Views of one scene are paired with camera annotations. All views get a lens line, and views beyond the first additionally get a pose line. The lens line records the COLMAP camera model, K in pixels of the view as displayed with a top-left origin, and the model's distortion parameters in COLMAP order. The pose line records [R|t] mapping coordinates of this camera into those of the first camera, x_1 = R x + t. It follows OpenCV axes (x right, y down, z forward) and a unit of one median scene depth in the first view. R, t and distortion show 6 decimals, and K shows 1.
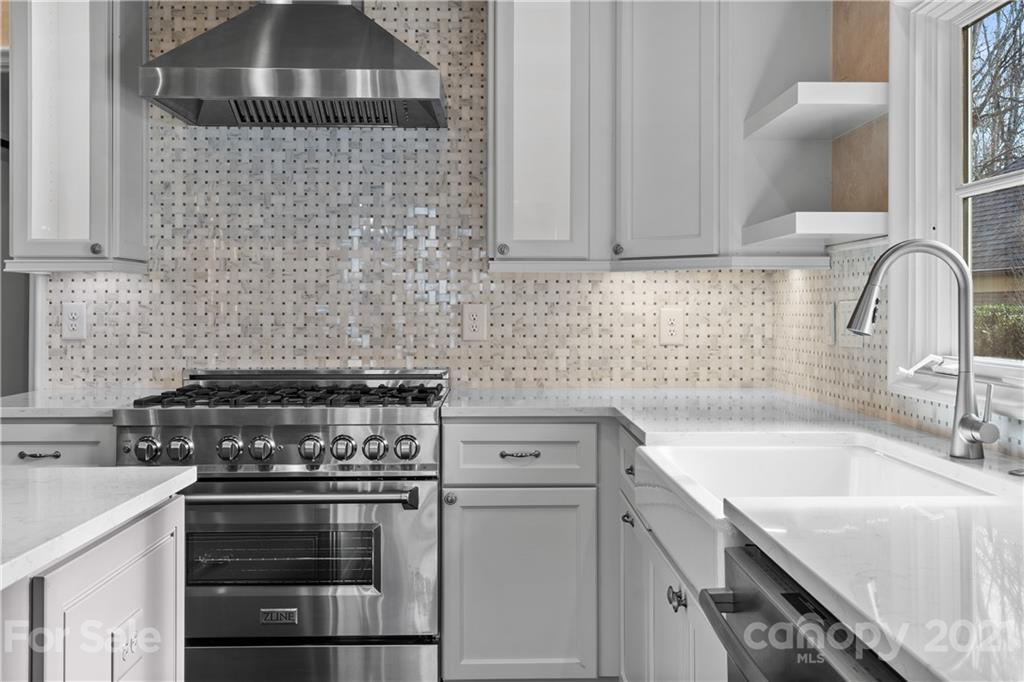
lens RADIAL K [[1026.4, 0, 521.6], [0, 1026.4, 298.8], [0, 0, 1]] dist [0.023202, 0.000000]
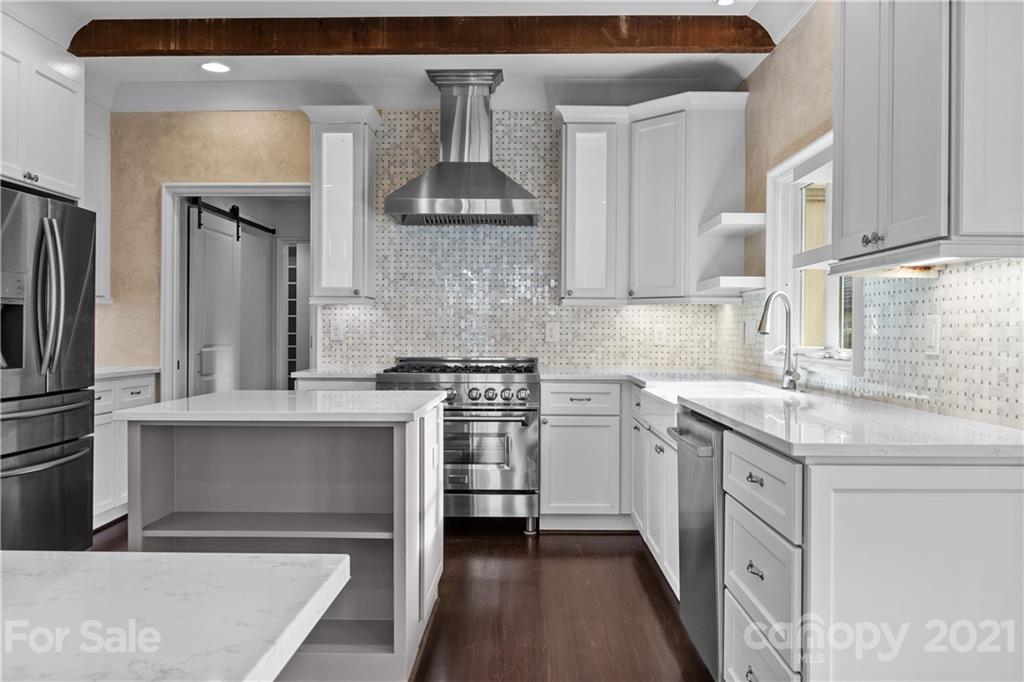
lens RADIAL K [[793.1, 0, 518.0], [0, 793.1, 338.2], [0, 0, 1]] dist [-0.001981, -0.012472]
pose [[0.999312, 0.005201, -0.036718, -0.054128], [-0.004593, 0.999851, 0.016634, 0.010100], [0.036800, -0.016454, 0.999187, -0.417065]]
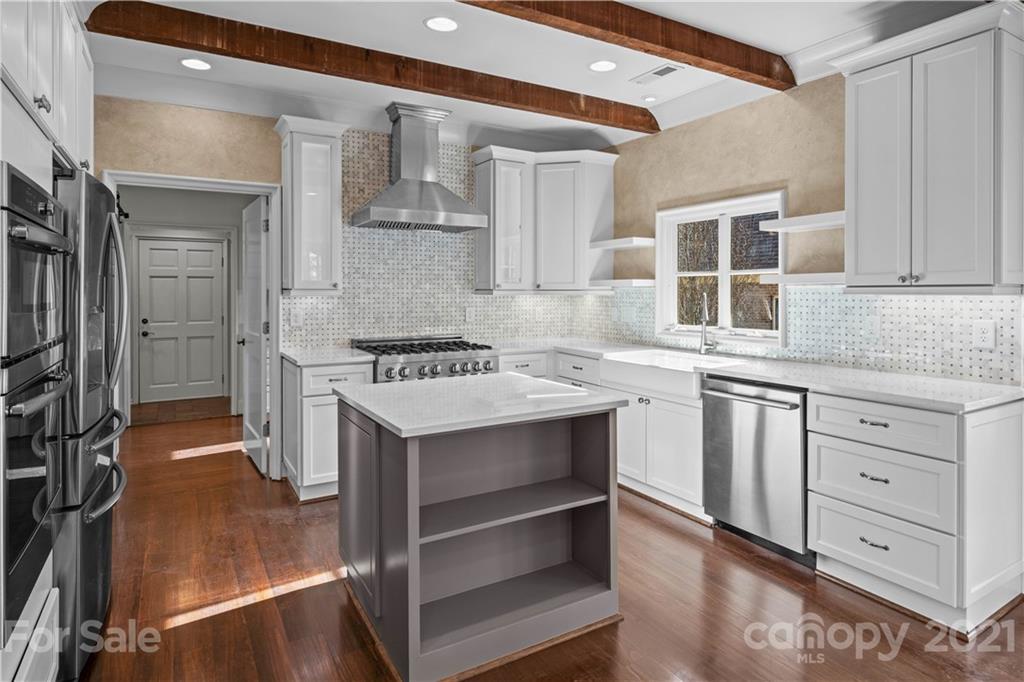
lens RADIAL K [[571.9, 0, 516.0], [0, 571.9, 295.0], [0, 0, 1]] dist [-0.001879, -0.000485]
pose [[0.871819, -0.003068, 0.489819, -0.612247], [-0.003244, 0.999922, 0.012038, -0.039678], [-0.489818, -0.012084, 0.871741, -0.223075]]
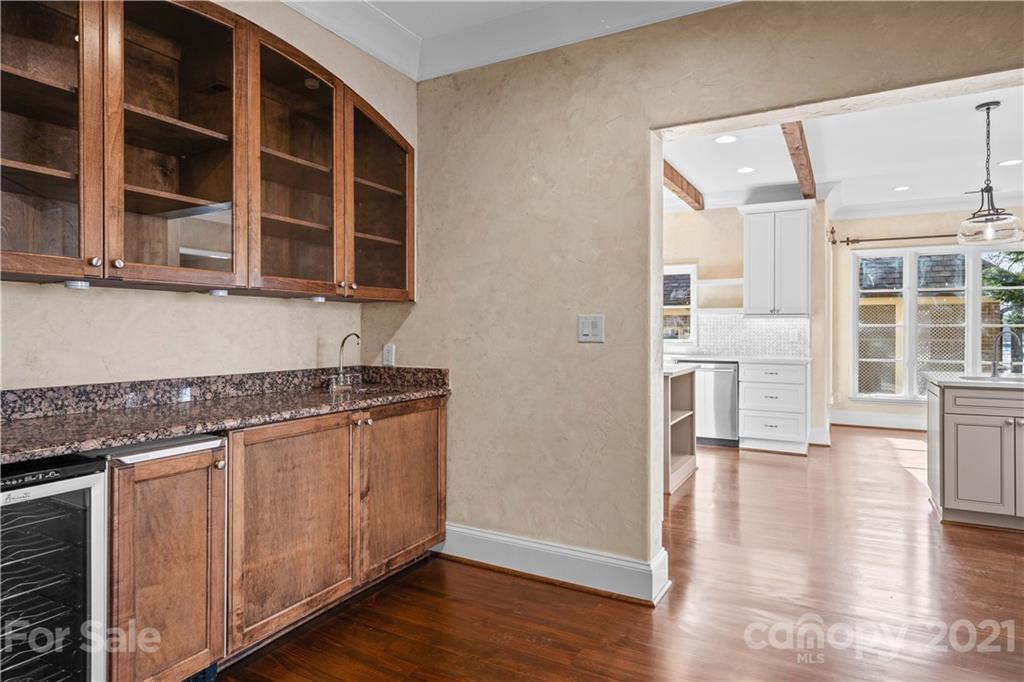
lens RADIAL K [[601.0, 0, 515.4], [0, 601.0, 321.8], [0, 0, 1]] dist [0.001460, -0.001375]
pose [[0.500348, 0.010185, 0.865764, -1.693334], [-0.010401, 0.999929, -0.005753, -0.004726], [-0.865762, -0.006127, 0.500419, -0.055565]]
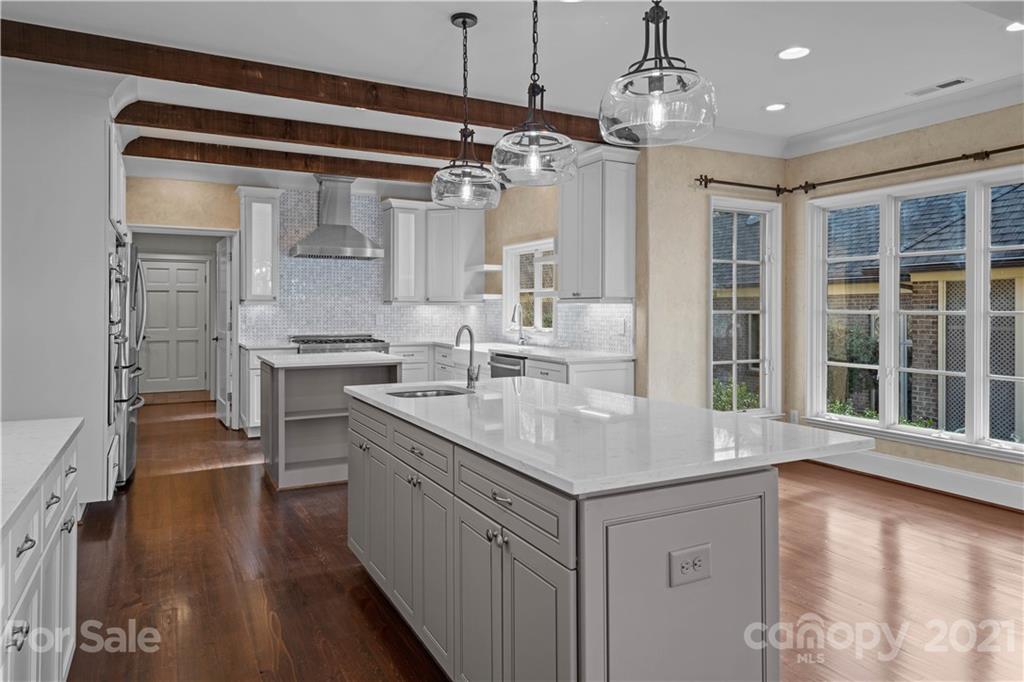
lens RADIAL K [[662.8, 0, 516.0], [0, 662.8, 310.3], [0, 0, 1]] dist [0.021884, -0.000548]
pose [[0.895276, 0.000828, 0.445511, -0.606106], [-0.005826, 0.999935, 0.009847, -0.030954], [-0.445474, -0.011411, 0.895222, -1.111549]]
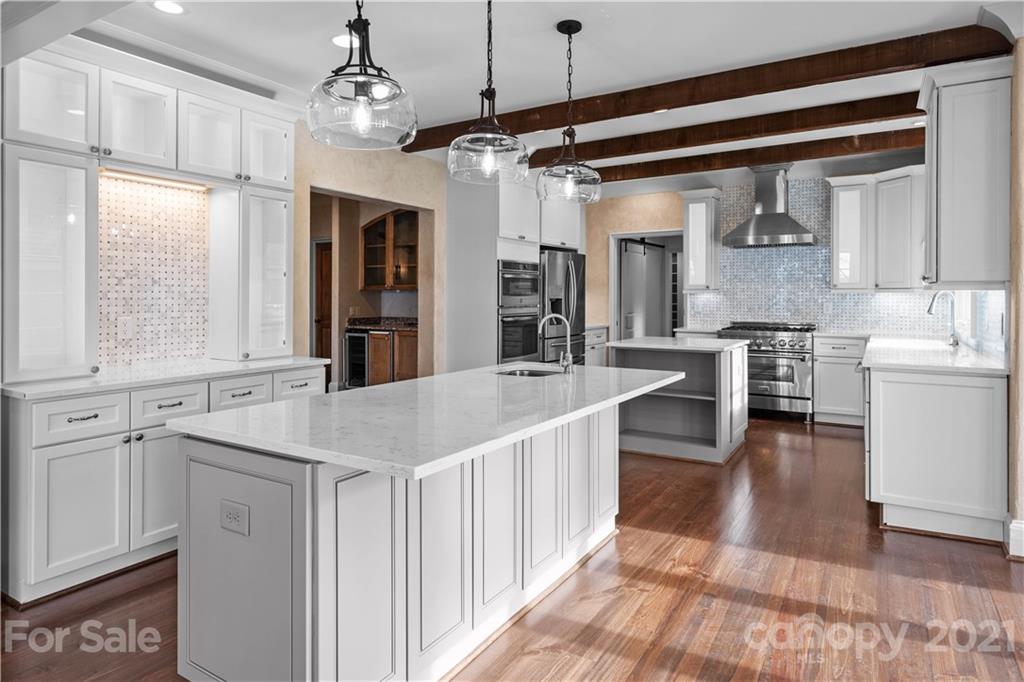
lens RADIAL K [[601.0, 0, 510.0], [0, 601.0, 295.9], [0, 0, 1]] dist [0.001460, -0.001375]
pose [[0.834632, -0.000276, -0.550808, 0.154186], [0.006228, 0.999941, 0.008936, -0.036561], [0.550773, -0.010889, 0.834584, -1.039349]]
